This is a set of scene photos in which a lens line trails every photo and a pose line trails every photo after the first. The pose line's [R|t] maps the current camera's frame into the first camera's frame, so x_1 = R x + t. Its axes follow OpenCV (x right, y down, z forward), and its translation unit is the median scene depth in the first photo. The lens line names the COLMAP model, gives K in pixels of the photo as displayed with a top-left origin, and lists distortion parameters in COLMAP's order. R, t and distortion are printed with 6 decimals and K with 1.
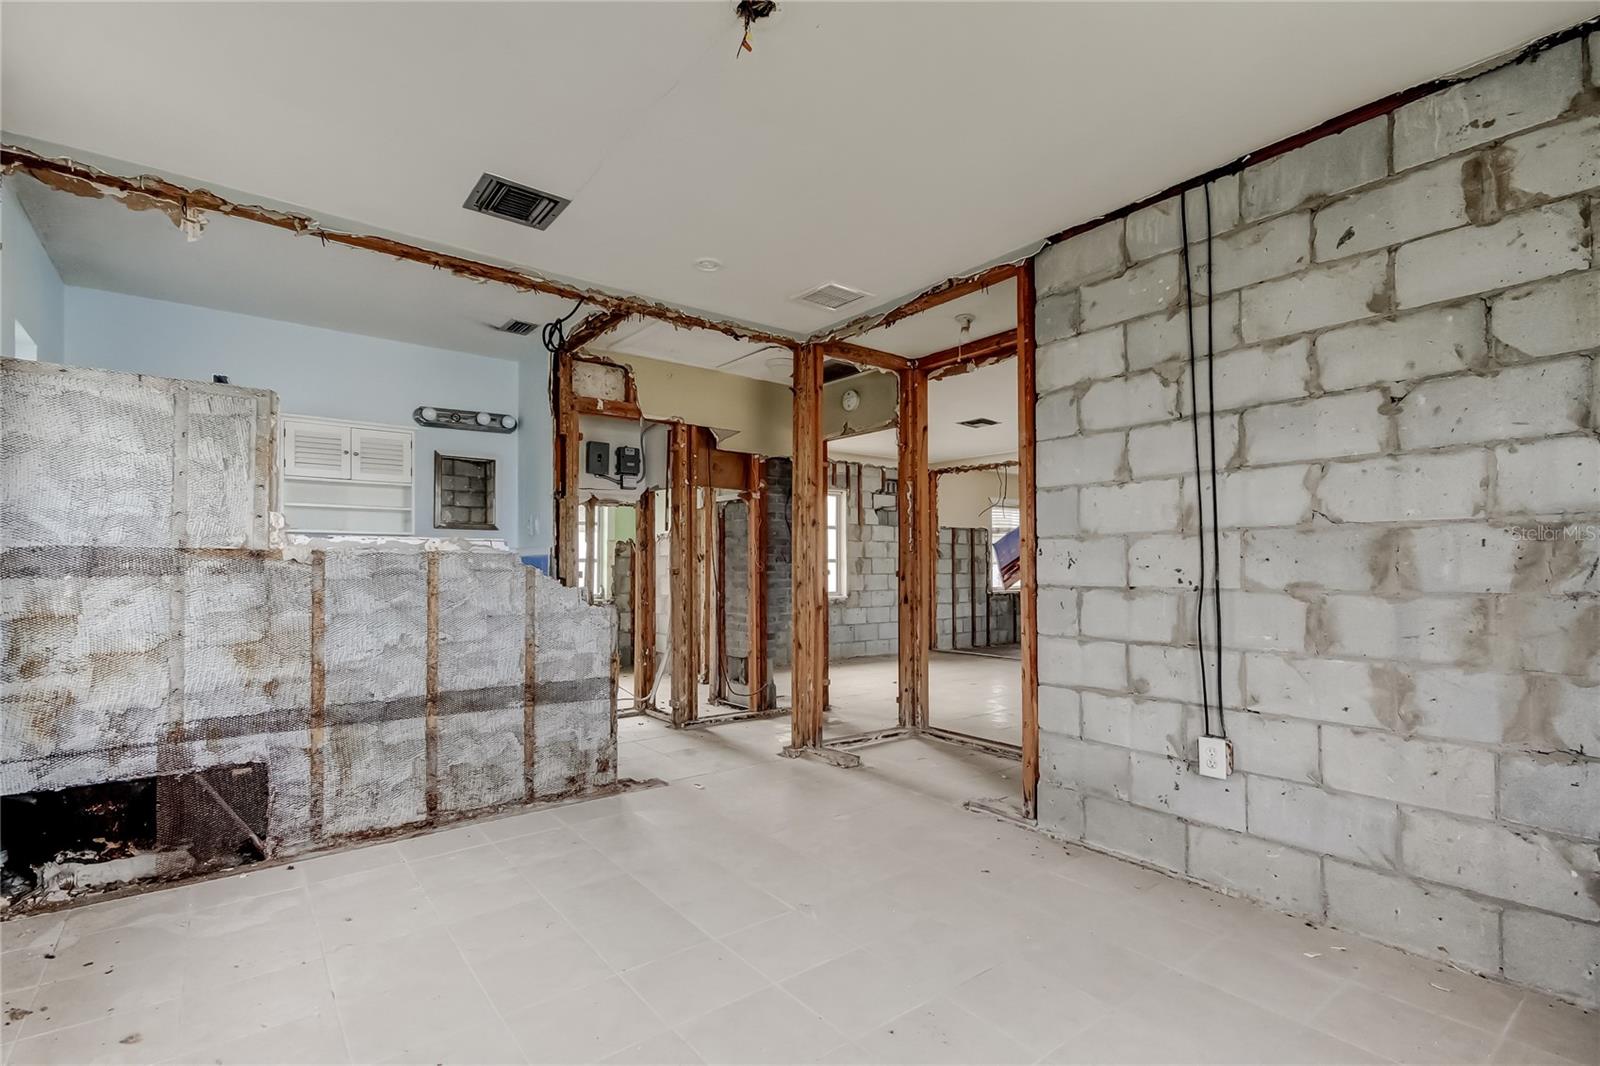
lens RADIAL K [[740.3, 0, 806.1], [0, 740.3, 555.6], [0, 0, 1]] dist [0.013393, -0.000925]
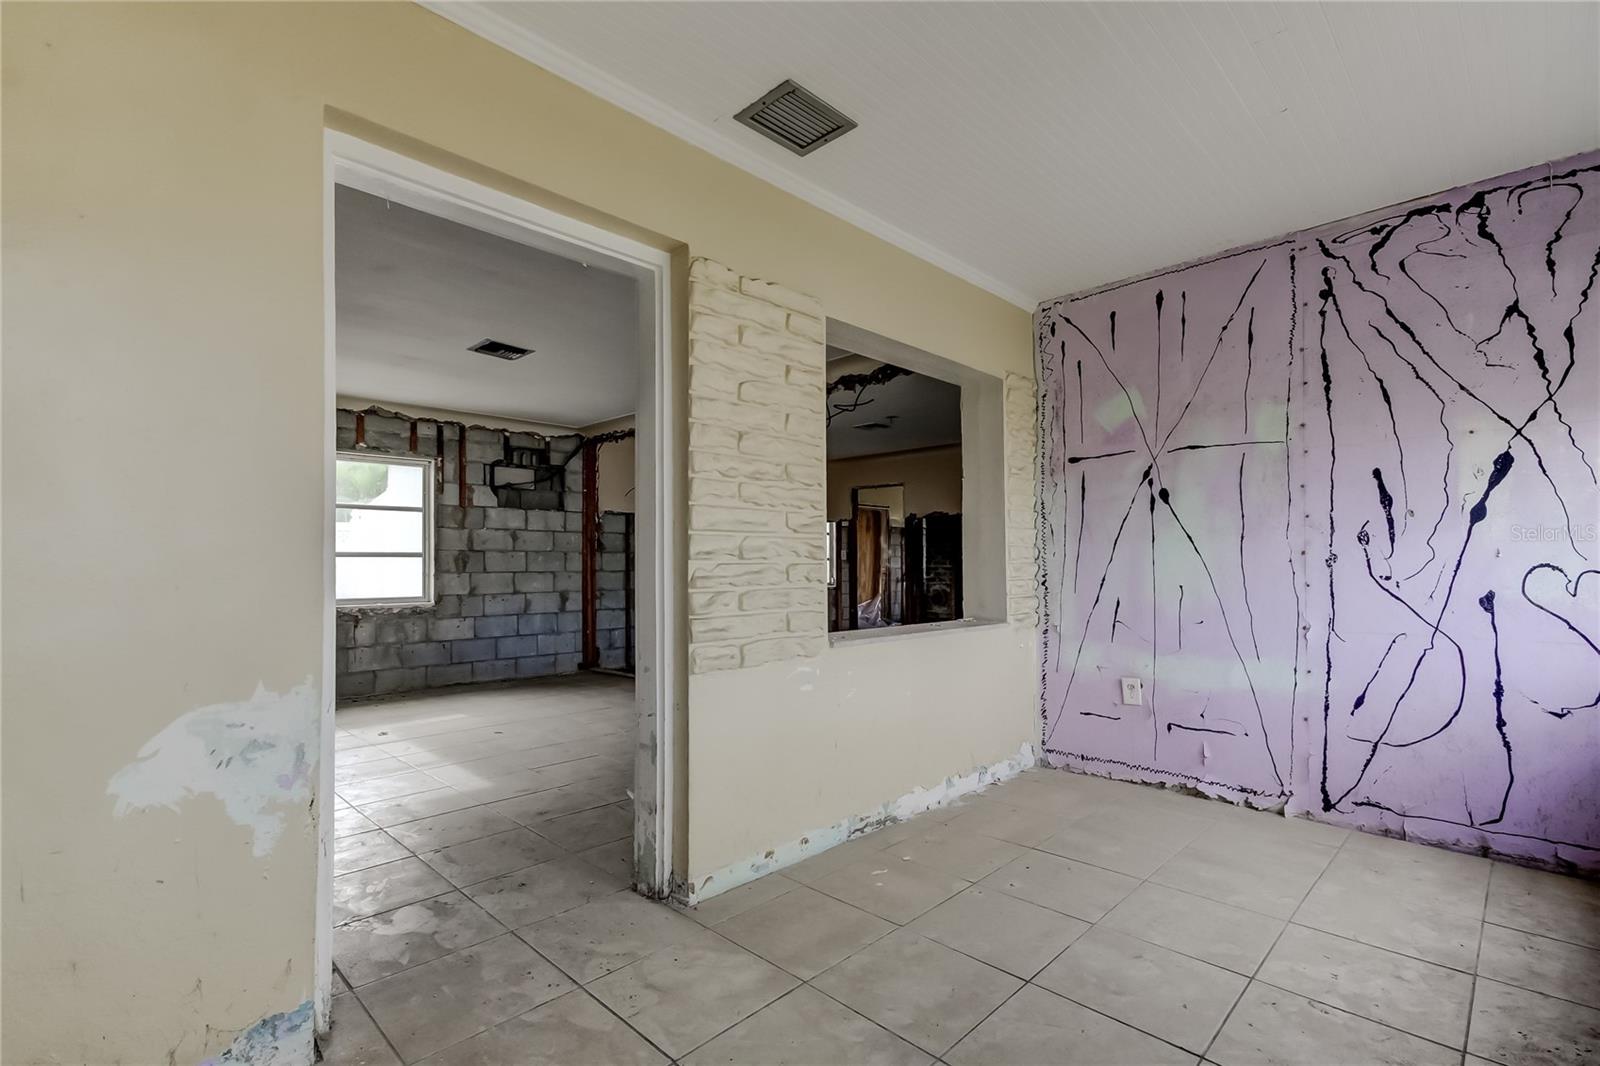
lens RADIAL K [[743.0, 0, 807.4], [0, 743.0, 545.0], [0, 0, 1]] dist [0.017383, 0.000330]
pose [[0.990766, -0.000540, 0.135580, 1.012699], [0.001827, 0.999954, -0.009370, 0.015142], [-0.135569, 0.009532, 0.990722, 0.674471]]
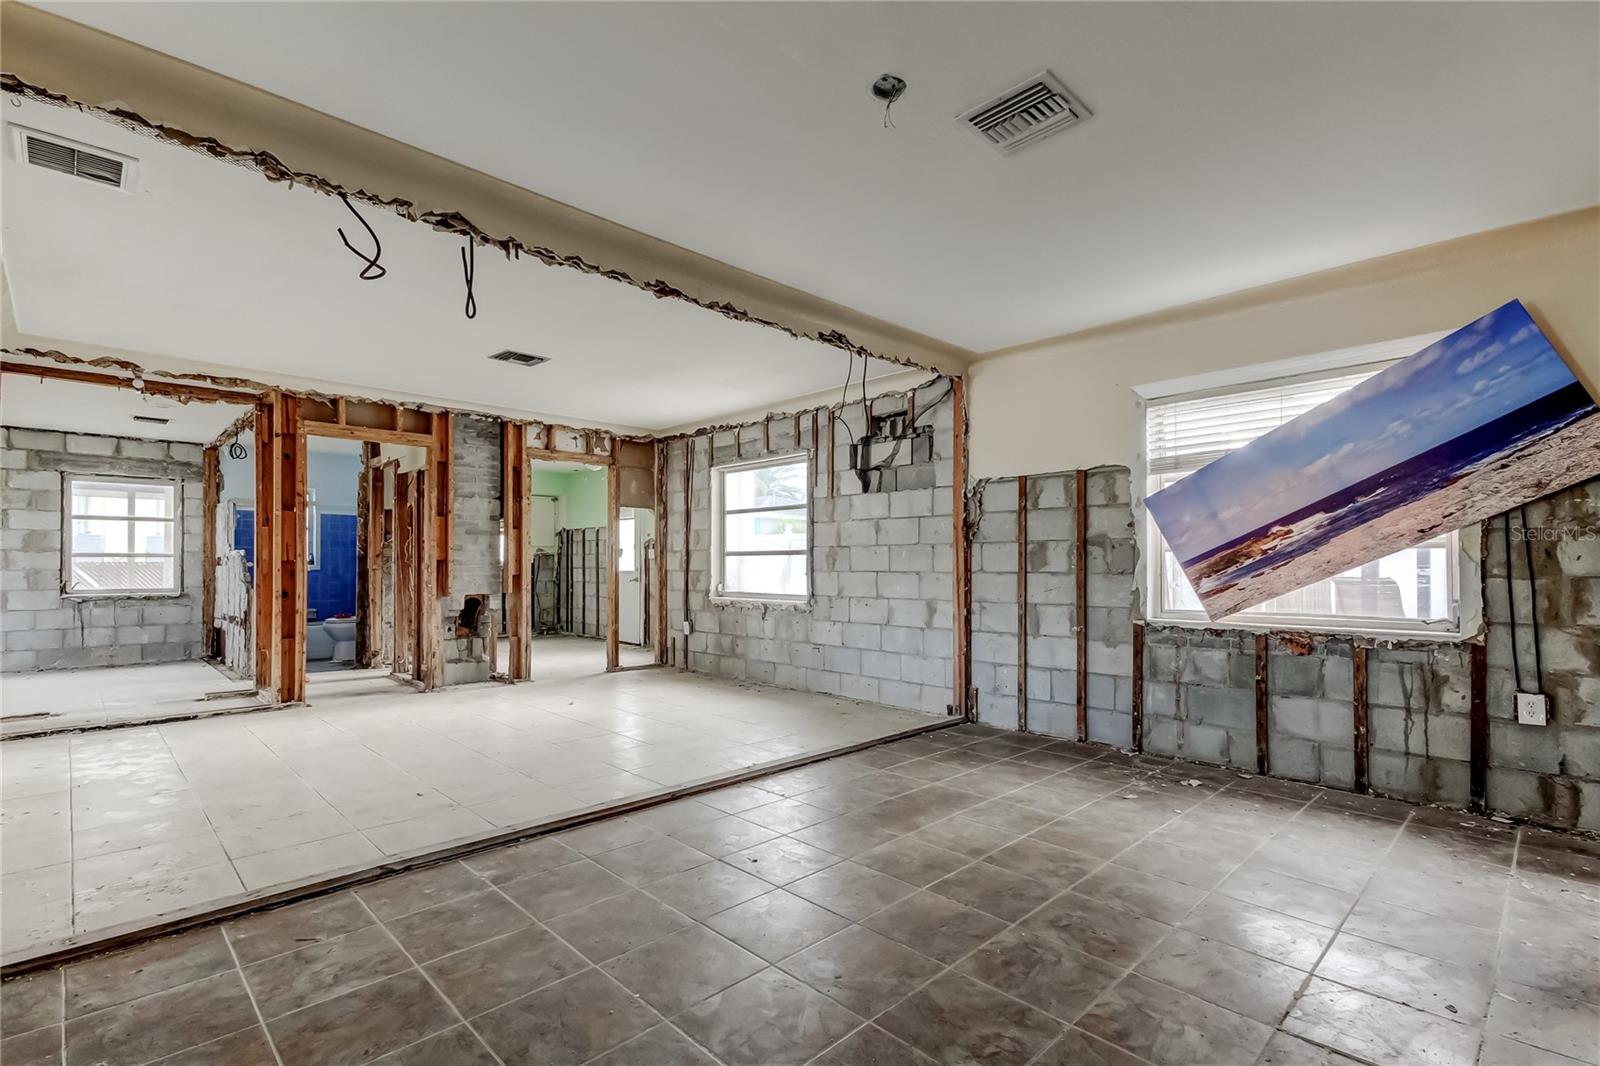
lens RADIAL K [[743.4, 0, 803.3], [0, 743.4, 559.0], [0, 0, 1]] dist [0.024601, -0.011006]
pose [[0.109518, -0.007035, -0.993960, 2.373660], [0.017910, 0.999827, -0.005103, 0.054142], [0.993823, -0.017243, 0.109625, 2.891957]]
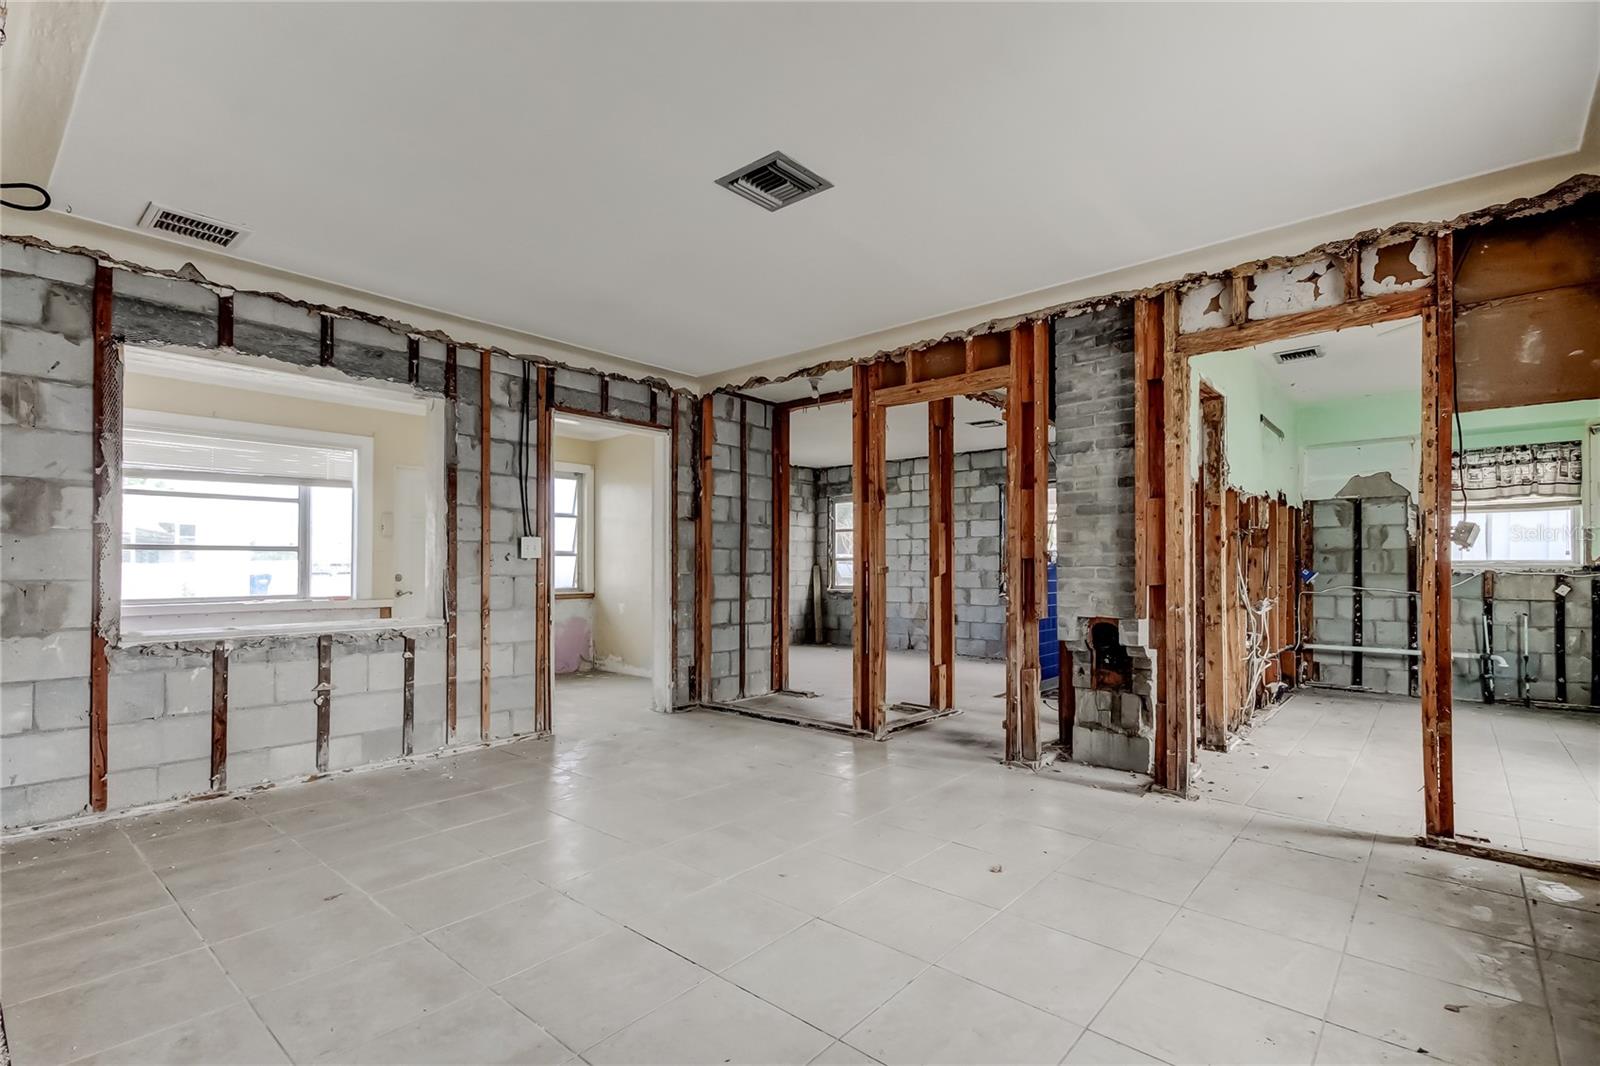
lens RADIAL K [[740.3, 0, 806.1], [0, 740.3, 555.6], [0, 0, 1]] dist [0.013393, -0.000925]
pose [[-0.979658, -0.003241, -0.200647, 0.695544], [0.003451, 0.999450, -0.032992, 0.065605], [0.200644, -0.033013, -0.979108, 3.349760]]
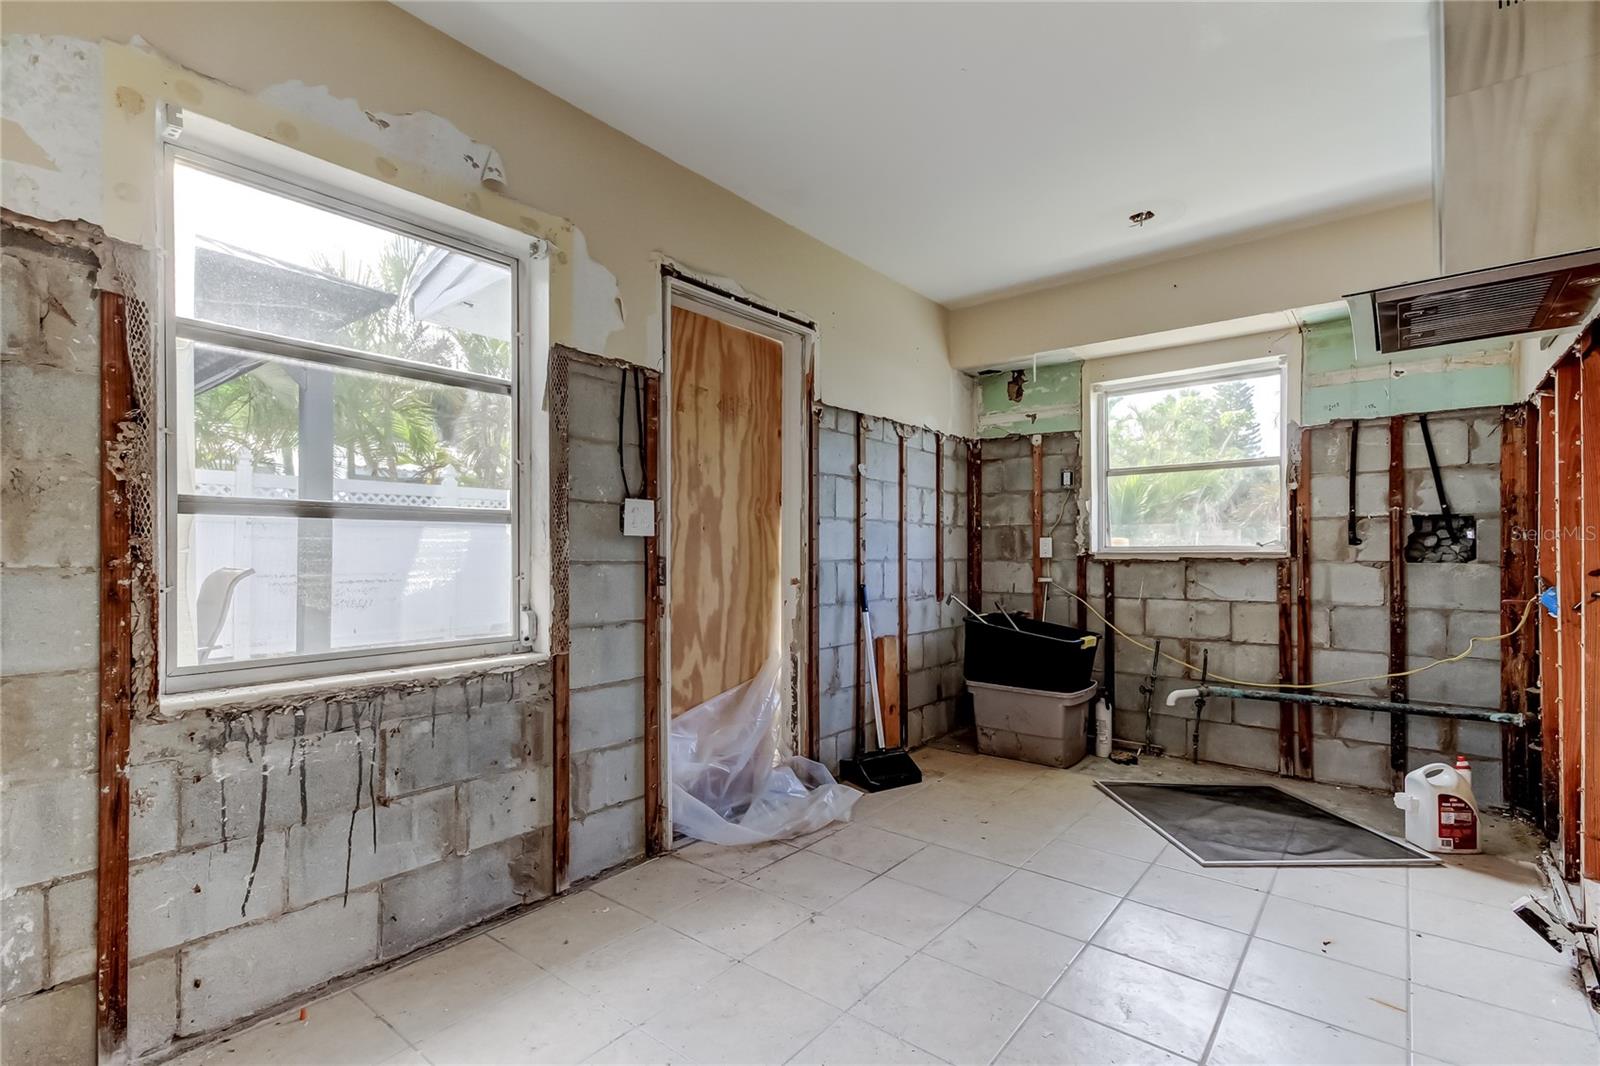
lens RADIAL K [[740.3, 0, 806.1], [0, 740.3, 555.6], [0, 0, 1]] dist [0.013393, -0.000925]
pose [[0.972986, -0.000857, 0.230864, 1.836127], [-0.004574, 0.999725, 0.022991, 0.077950], [-0.230820, -0.023426, 0.972714, 3.945969]]
